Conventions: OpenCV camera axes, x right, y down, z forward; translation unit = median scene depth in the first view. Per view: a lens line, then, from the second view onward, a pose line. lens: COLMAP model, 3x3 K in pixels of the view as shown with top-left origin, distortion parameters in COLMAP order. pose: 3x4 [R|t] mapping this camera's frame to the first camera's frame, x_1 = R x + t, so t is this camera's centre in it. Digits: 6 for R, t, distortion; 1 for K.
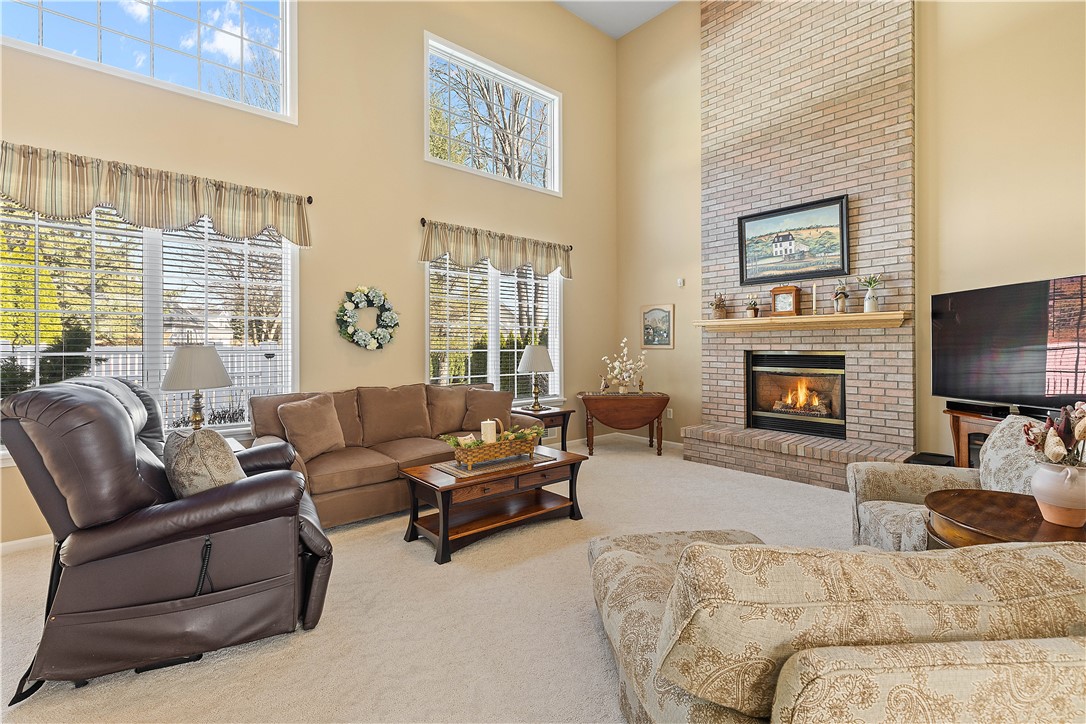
lens RADIAL K [[490.4, 0, 540.9], [0, 490.4, 350.1], [0, 0, 1]] dist [-0.002068, -0.000532]
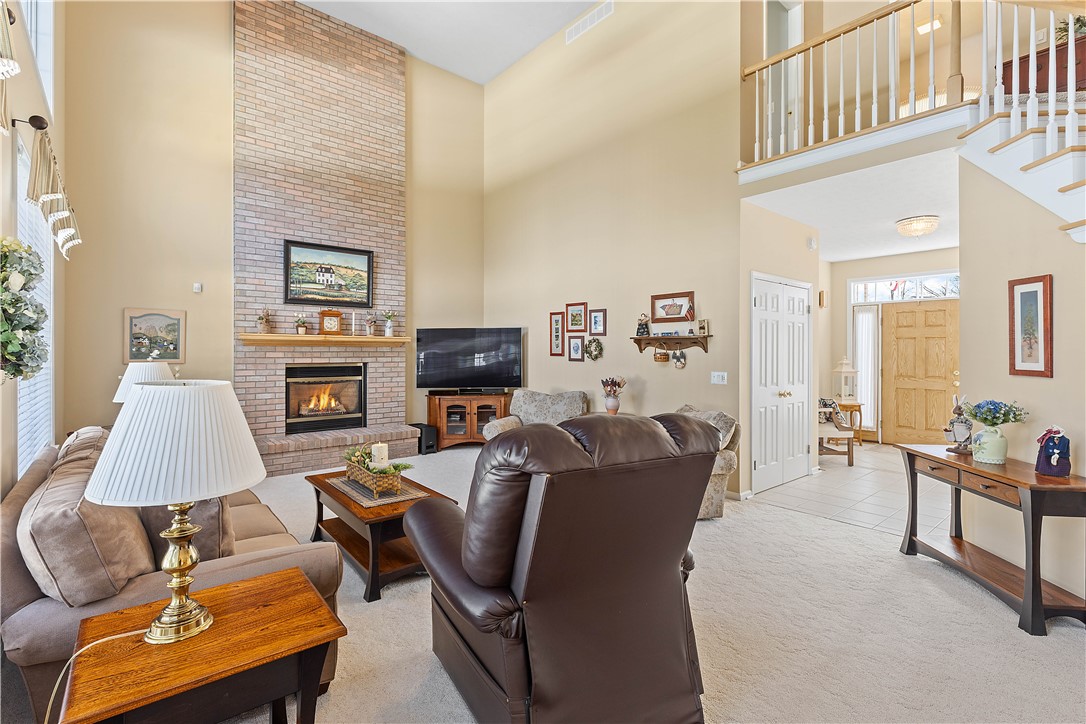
lens RADIAL K [[498.1, 0, 540.4], [0, 498.1, 352.7], [0, 0, 1]] dist [-0.002504, -0.000444]
pose [[0.015759, 0.001246, 0.999875, -0.712898], [0.006749, 0.999976, -0.001353, -0.019384], [-0.999853, 0.006770, 0.015750, 0.448059]]
